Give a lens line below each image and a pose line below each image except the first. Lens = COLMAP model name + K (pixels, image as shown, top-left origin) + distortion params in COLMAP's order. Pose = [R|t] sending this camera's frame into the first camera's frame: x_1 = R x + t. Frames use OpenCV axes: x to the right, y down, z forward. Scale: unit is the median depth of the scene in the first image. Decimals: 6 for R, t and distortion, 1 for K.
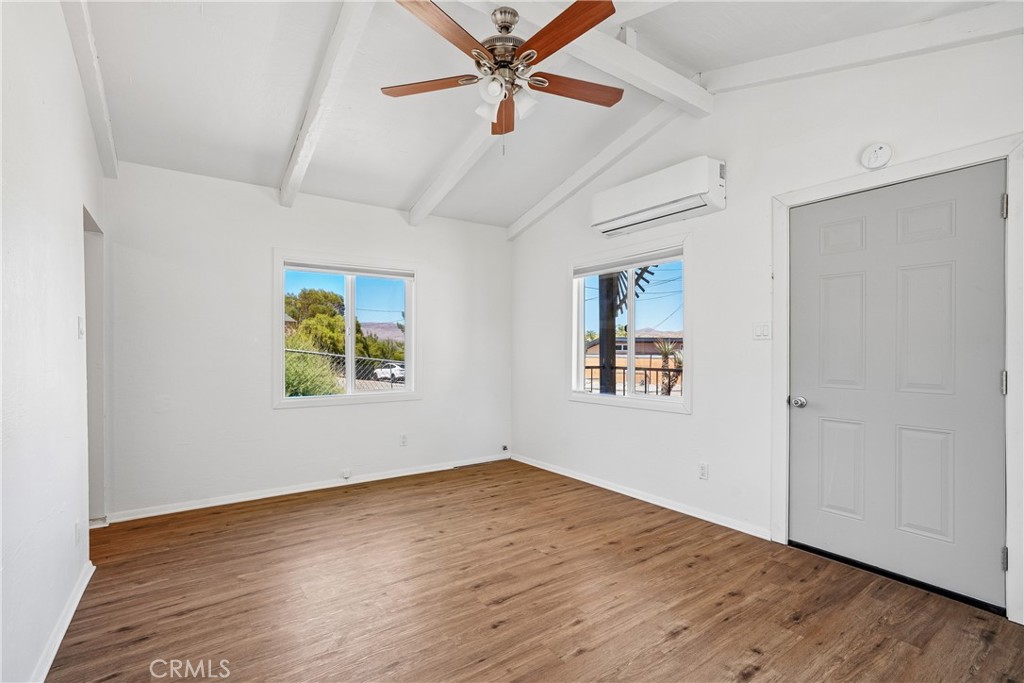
lens RADIAL K [[477.8, 0, 518.6], [0, 477.8, 344.2], [0, 0, 1]] dist [-0.042740, 0.016041]
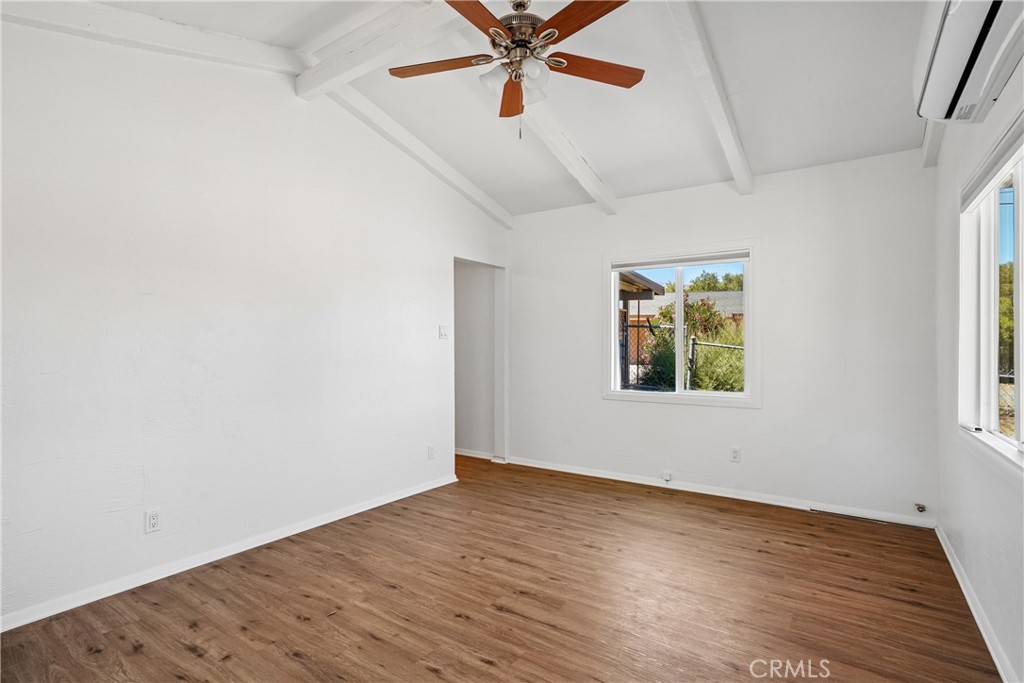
lens RADIAL K [[506.3, 0, 501.4], [0, 506.3, 340.2], [0, 0, 1]] dist [-0.039906, 0.007361]
pose [[0.312196, -0.009277, -0.949972, 0.700313], [0.008614, 0.999939, -0.006934, 0.004607], [0.949979, -0.006019, 0.312257, 0.515851]]
